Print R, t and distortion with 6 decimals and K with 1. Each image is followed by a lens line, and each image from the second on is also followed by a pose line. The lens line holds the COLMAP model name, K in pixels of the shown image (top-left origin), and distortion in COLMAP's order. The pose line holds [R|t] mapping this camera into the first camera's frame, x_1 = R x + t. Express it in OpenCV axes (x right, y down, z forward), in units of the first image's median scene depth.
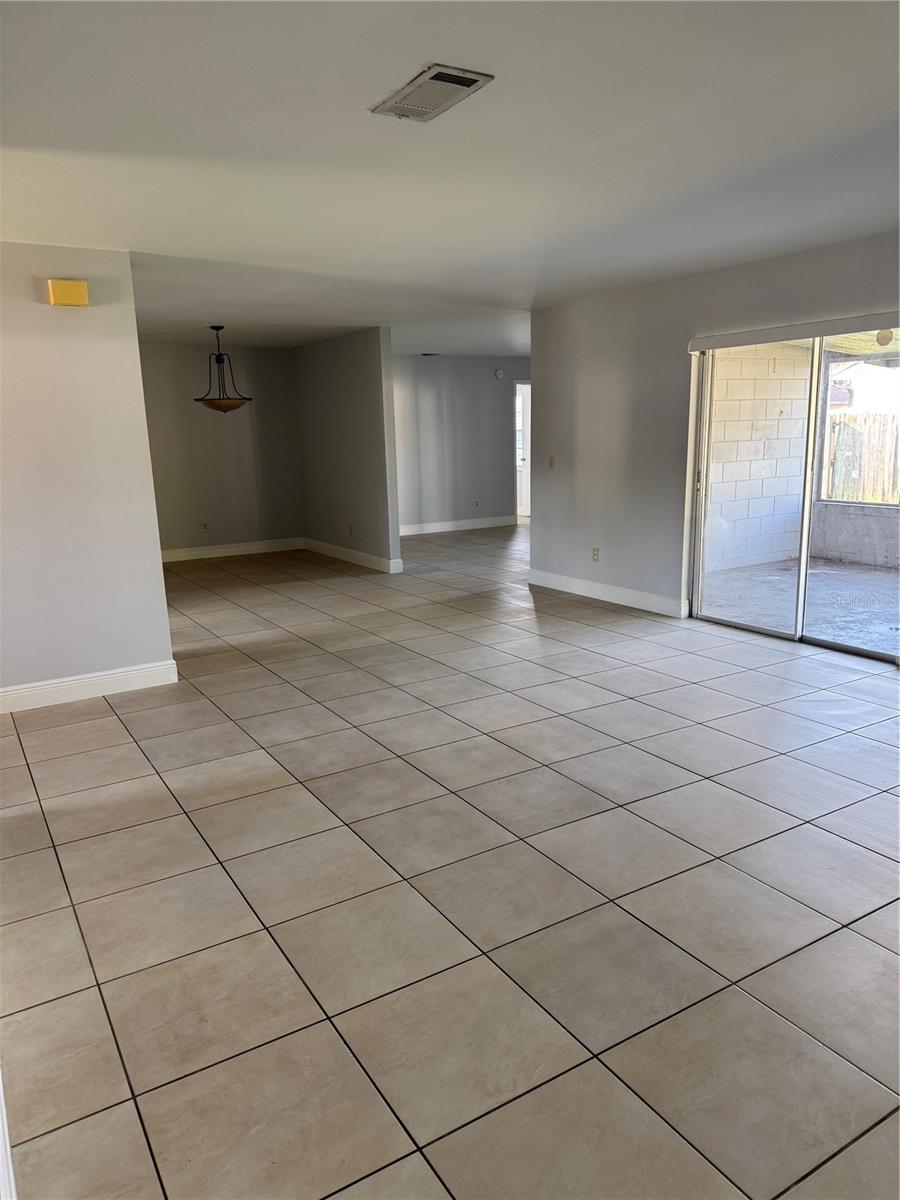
lens RADIAL K [[842.0, 0, 456.8], [0, 842.0, 600.9], [0, 0, 1]] dist [0.072235, -0.081105]
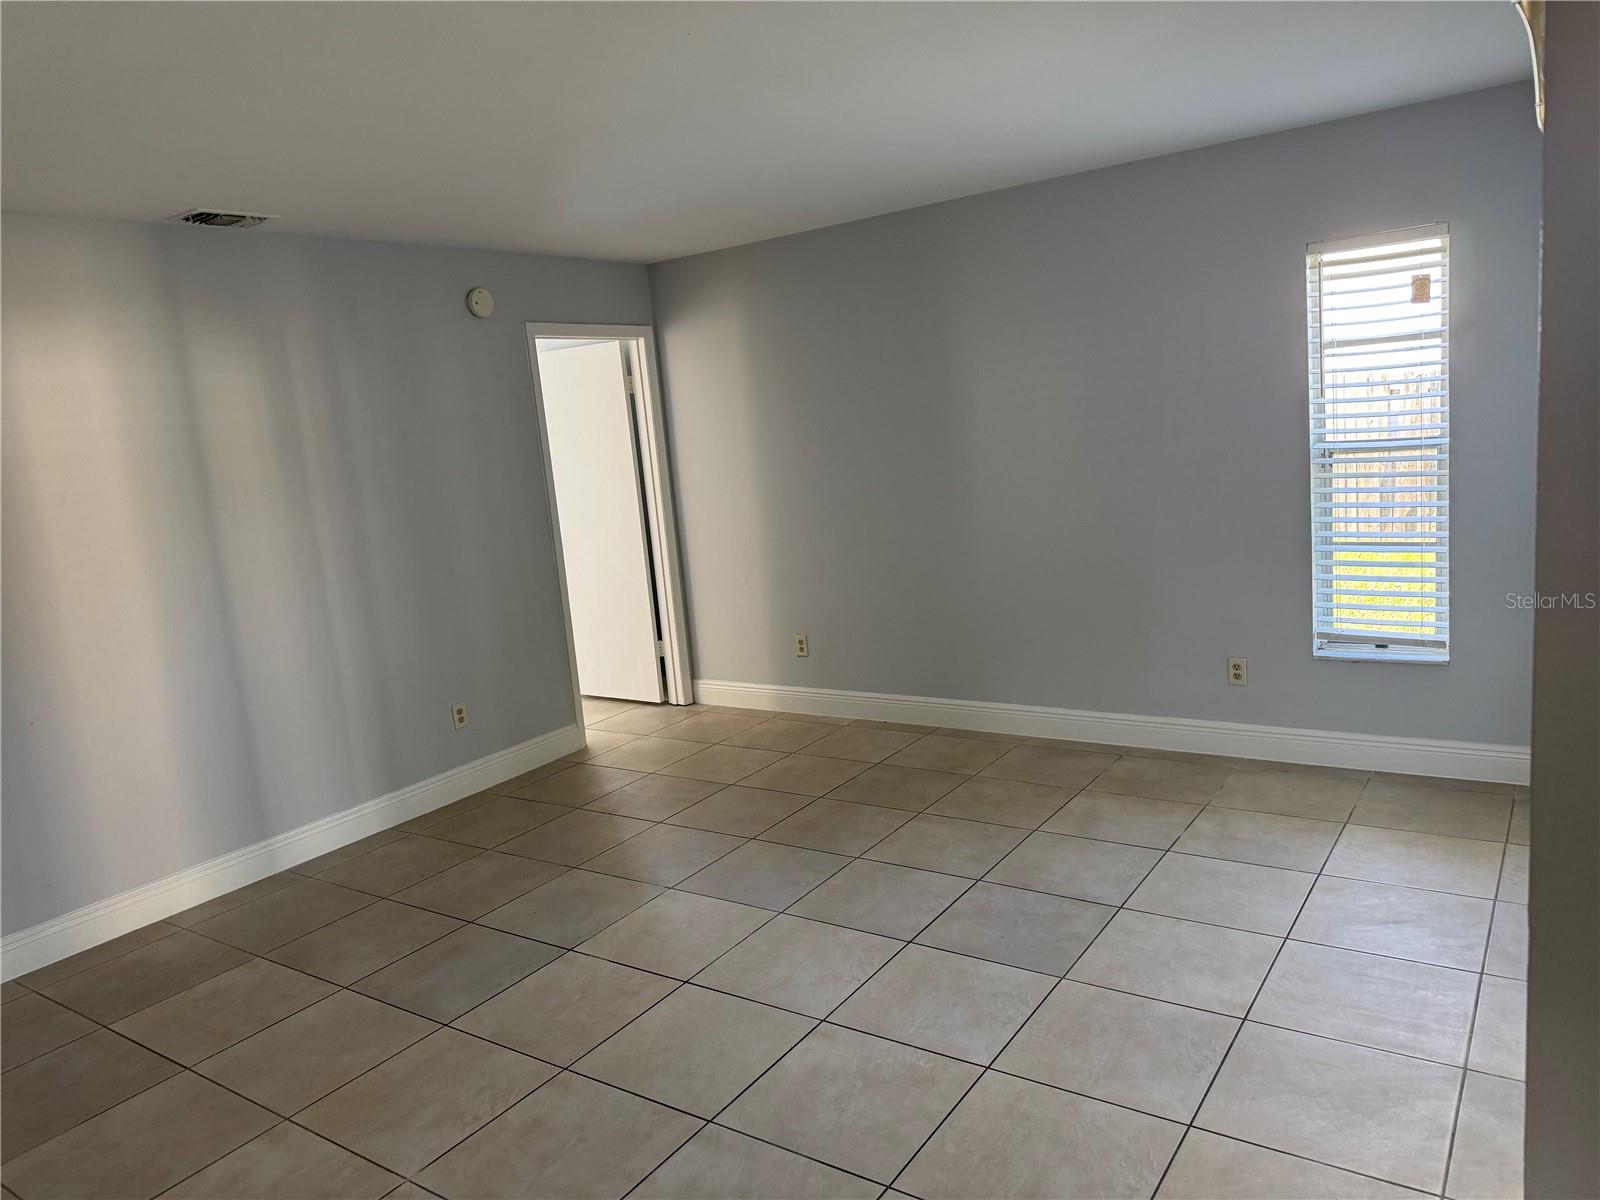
lens RADIAL K [[1122.7, 0, 836.6], [0, 1122.7, 585.1], [0, 0, 1]] dist [0.072235, -0.081105]
pose [[0.907482, -0.112480, 0.404752, -0.018538], [0.141210, 0.989100, -0.041732, -0.183162], [-0.395646, 0.095026, 0.913474, 0.820001]]
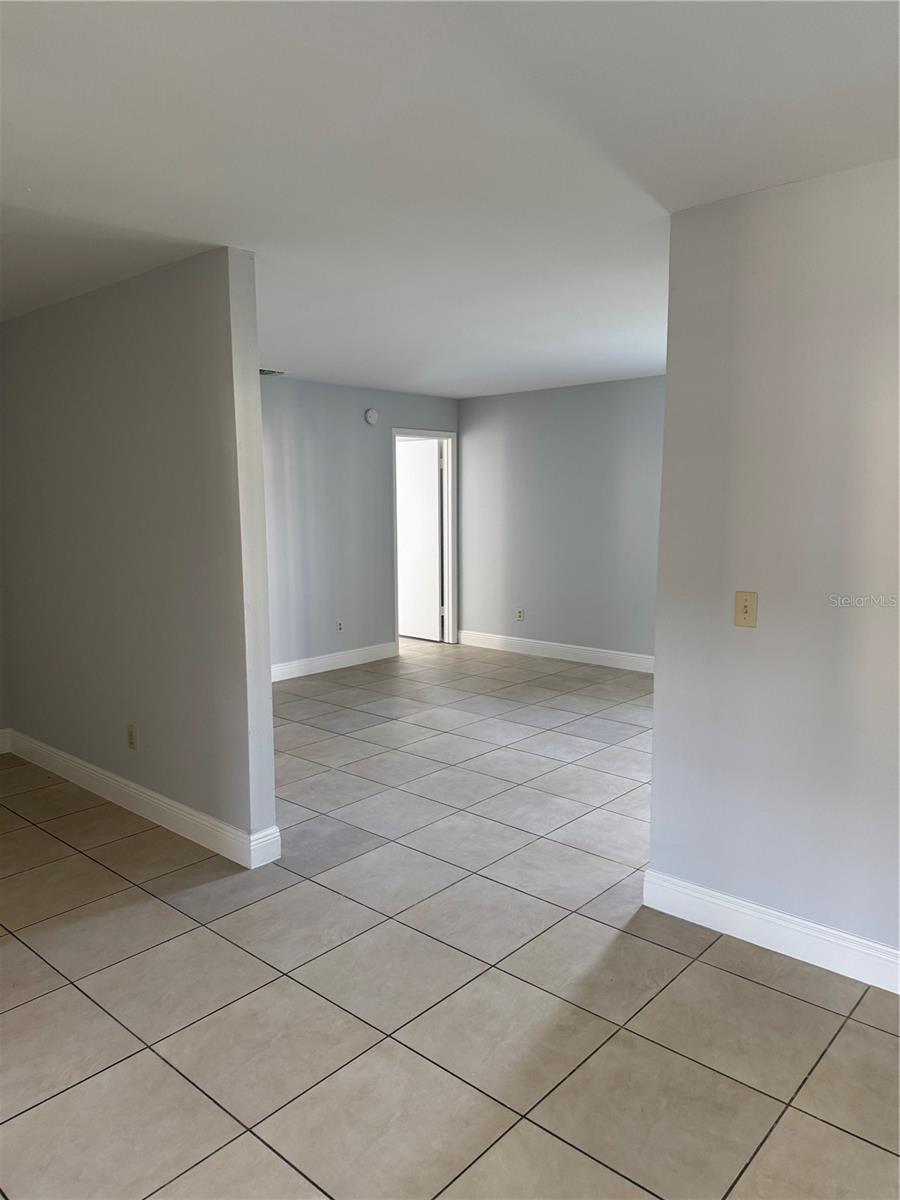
lens RADIAL K [[842.0, 0, 443.6], [0, 842.0, 606.9], [0, 0, 1]] dist [0.072235, -0.081105]
pose [[0.962987, -0.012488, 0.269260, -0.097450], [0.031838, 0.997203, -0.067616, -0.124788], [-0.267662, 0.073686, 0.960691, 0.581910]]
